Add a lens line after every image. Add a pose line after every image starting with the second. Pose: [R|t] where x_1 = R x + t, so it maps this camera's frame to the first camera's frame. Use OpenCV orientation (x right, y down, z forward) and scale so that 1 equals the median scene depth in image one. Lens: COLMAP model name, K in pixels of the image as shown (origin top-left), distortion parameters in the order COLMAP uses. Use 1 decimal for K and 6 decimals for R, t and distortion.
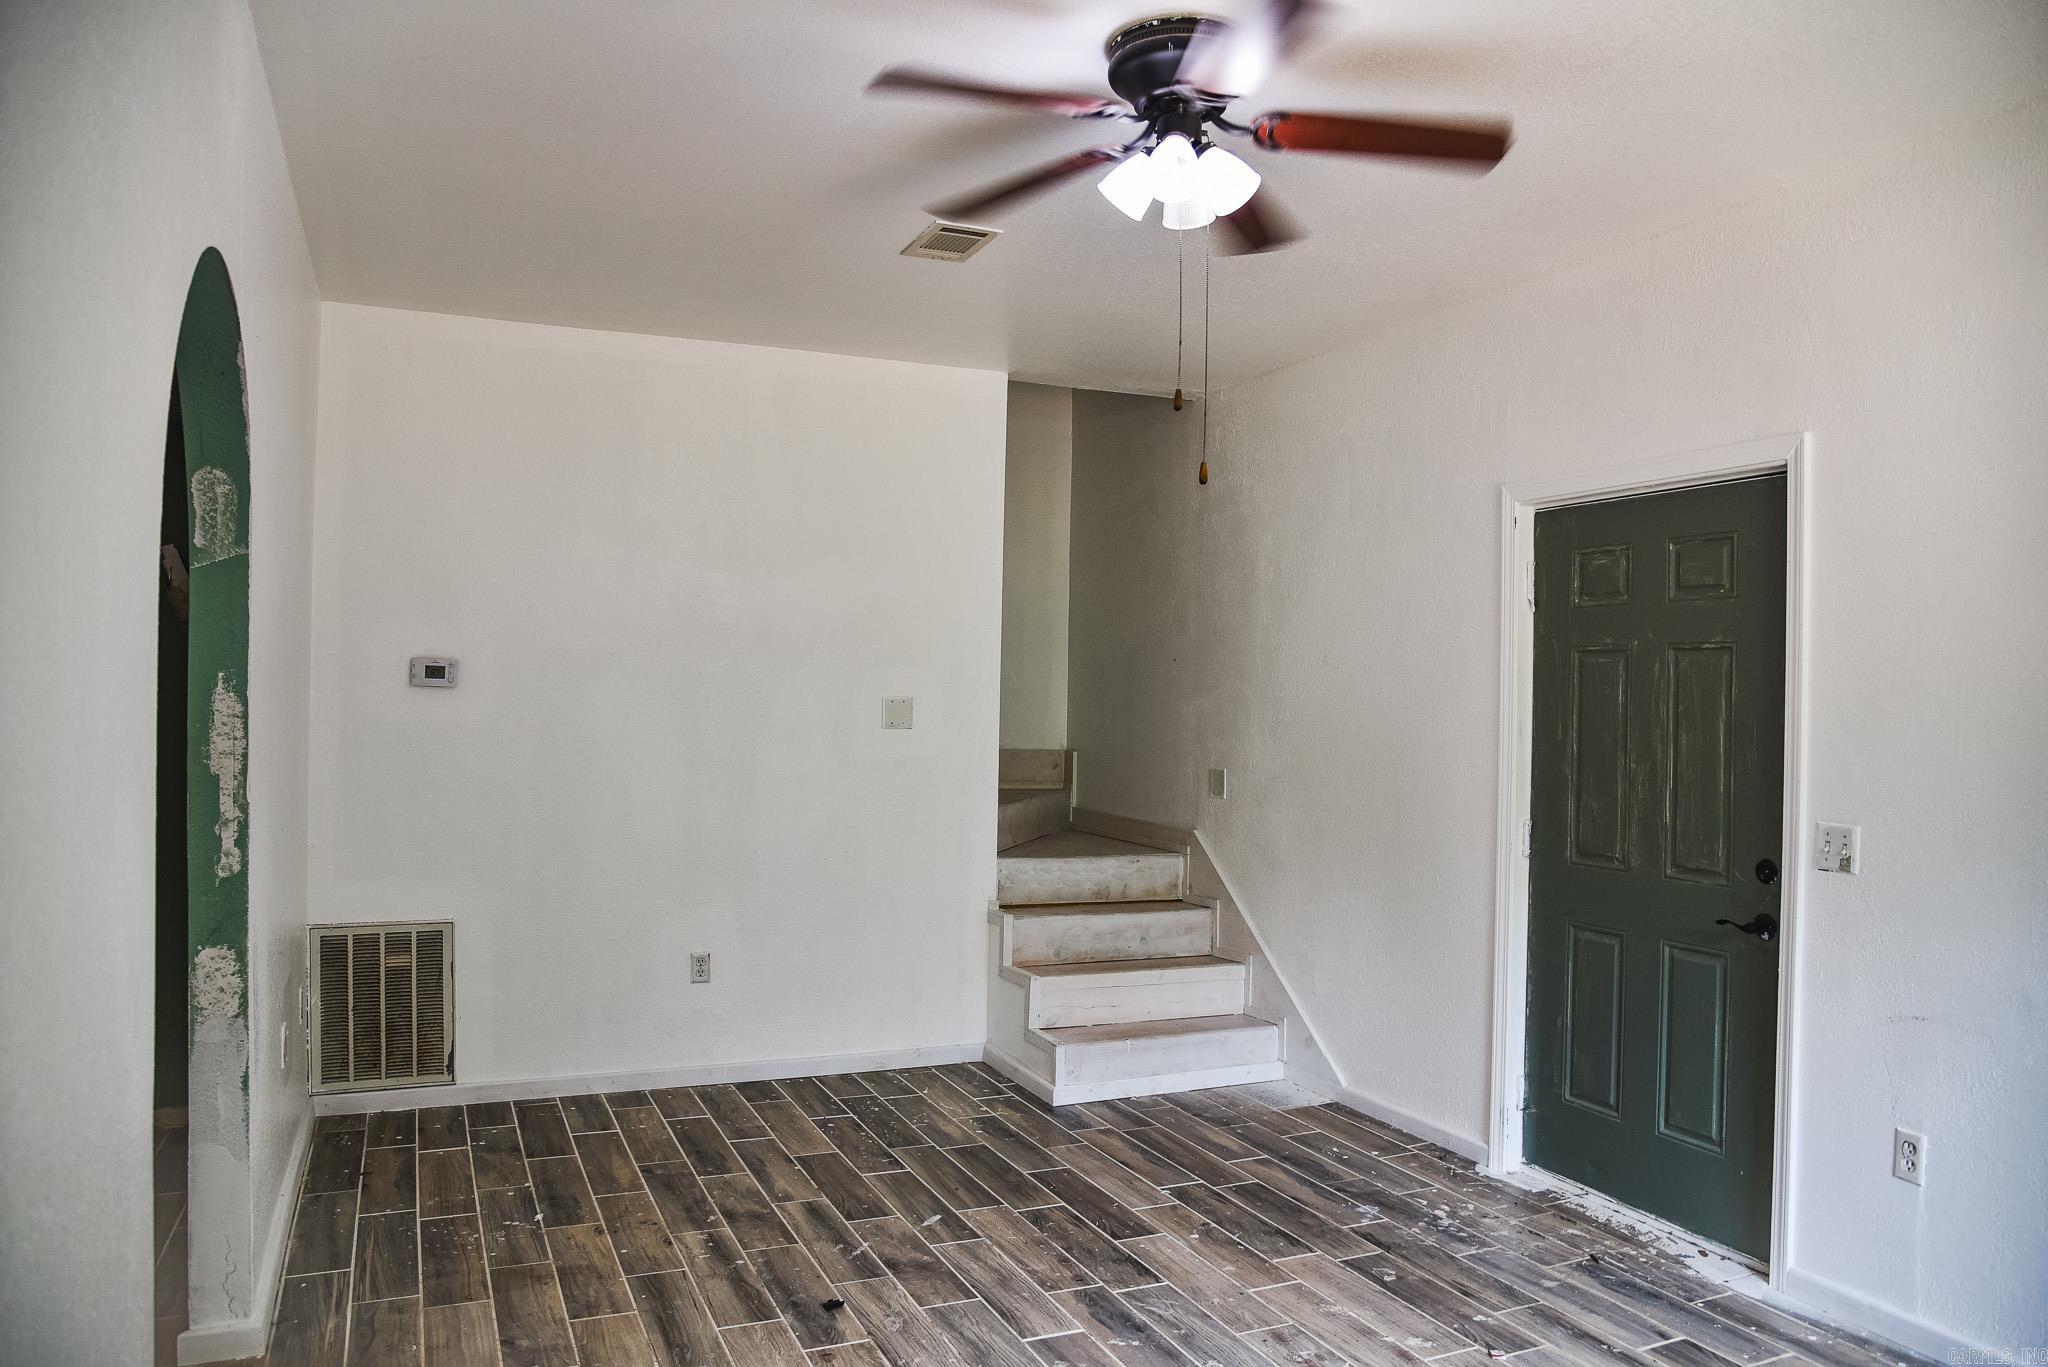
lens RADIAL K [[1414.8, 0, 1033.5], [0, 1414.8, 676.8], [0, 0, 1]] dist [-0.109905, 0.052415]
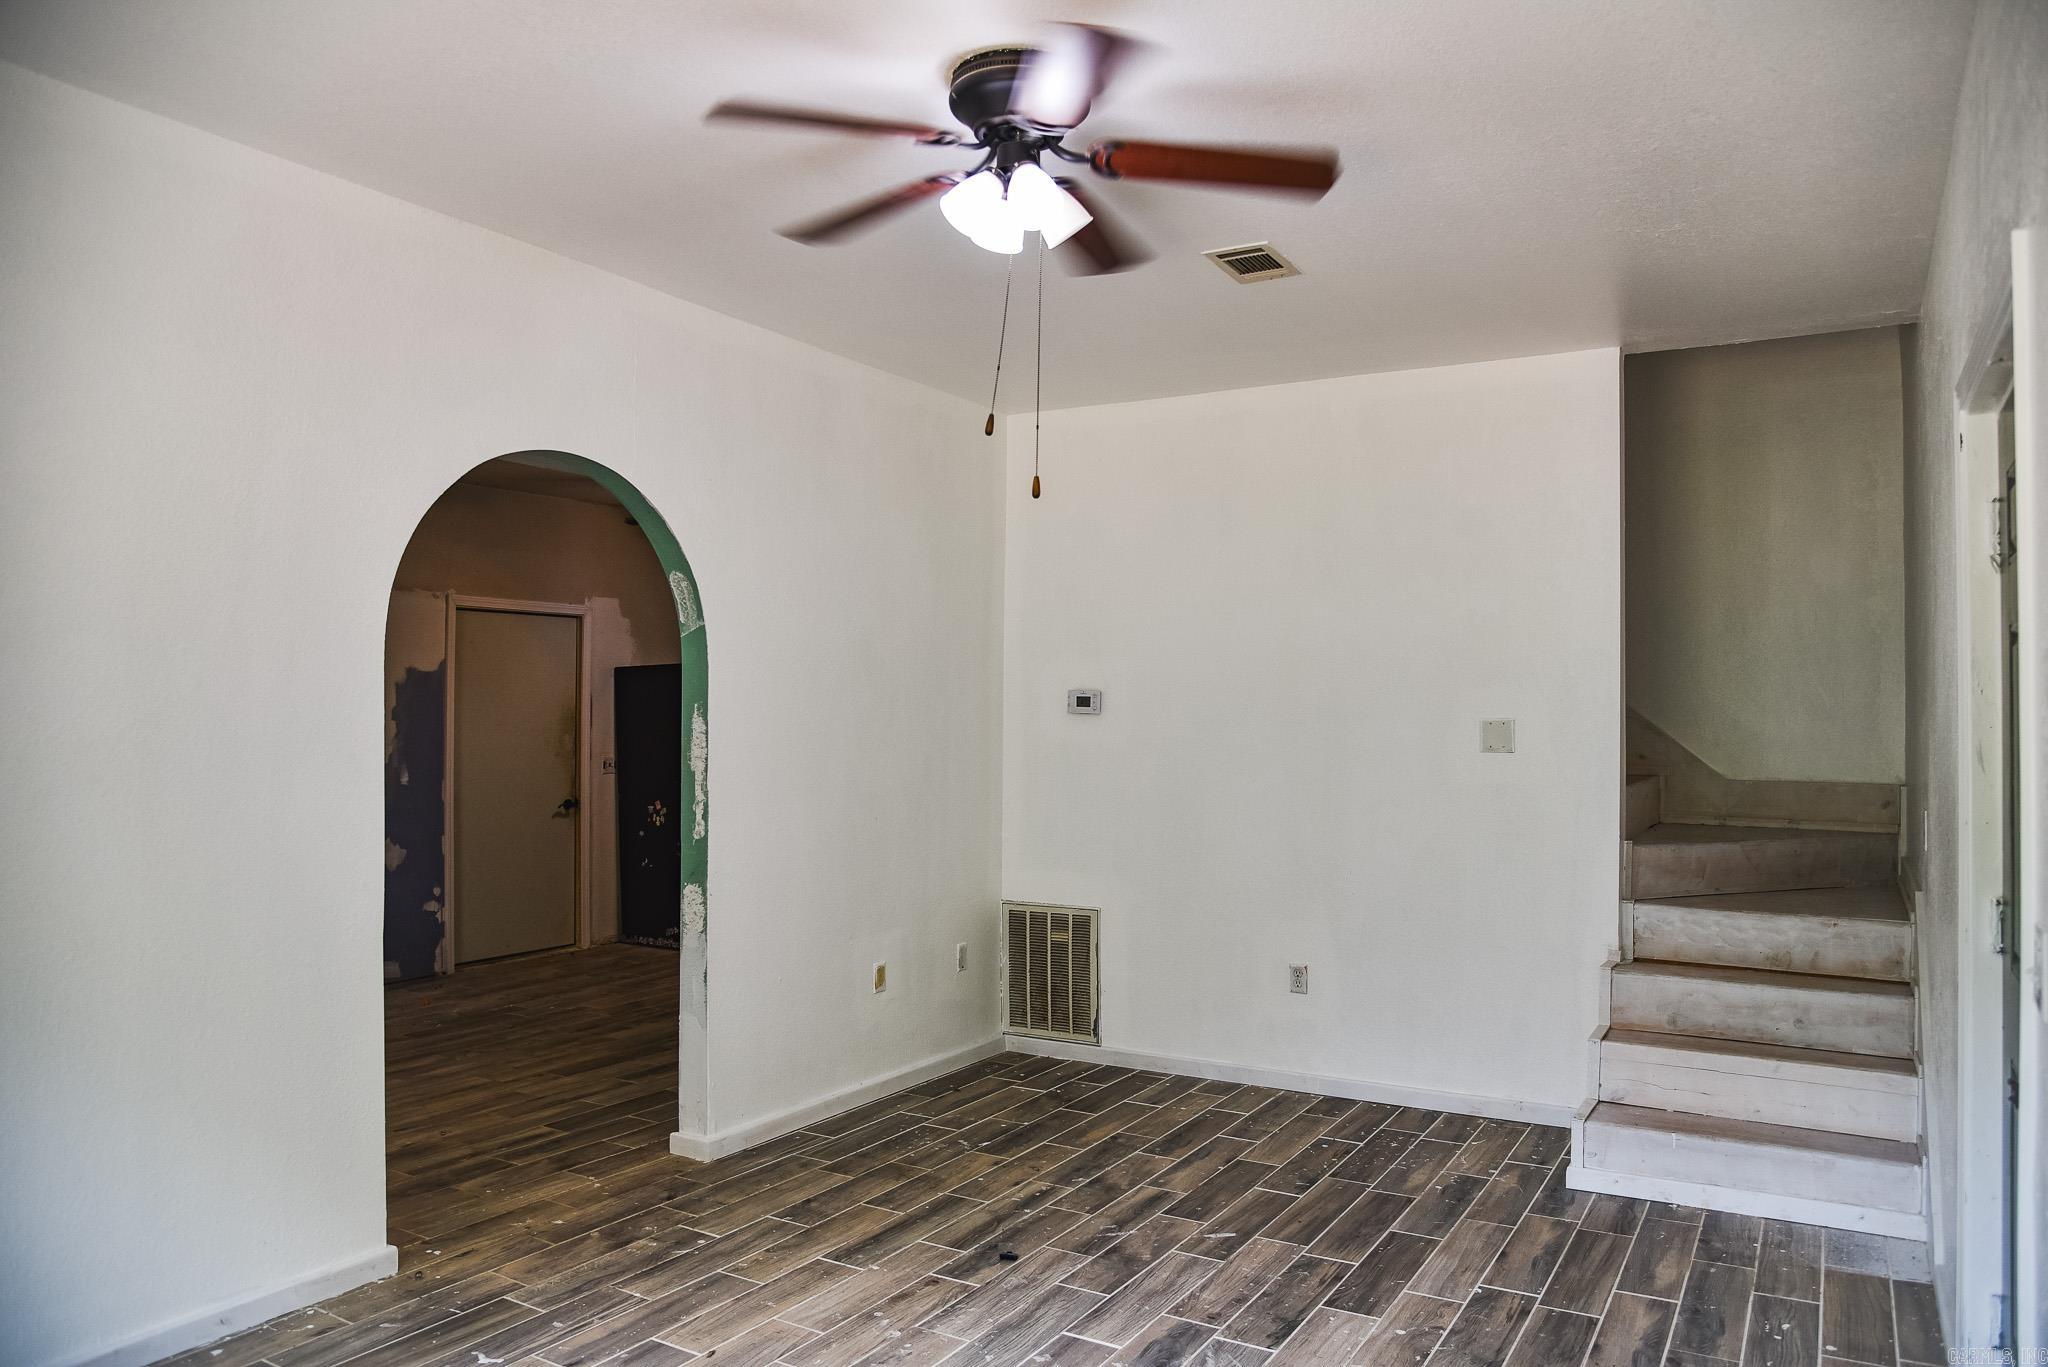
lens RADIAL K [[1414.8, 0, 1022.1], [0, 1414.8, 674.6], [0, 0, 1]] dist [-0.109905, 0.052415]
pose [[0.576857, -0.035061, -0.816093, 0.563433], [0.014612, 0.999361, -0.032606, 0.012864], [0.816715, 0.006884, 0.577001, 0.248916]]
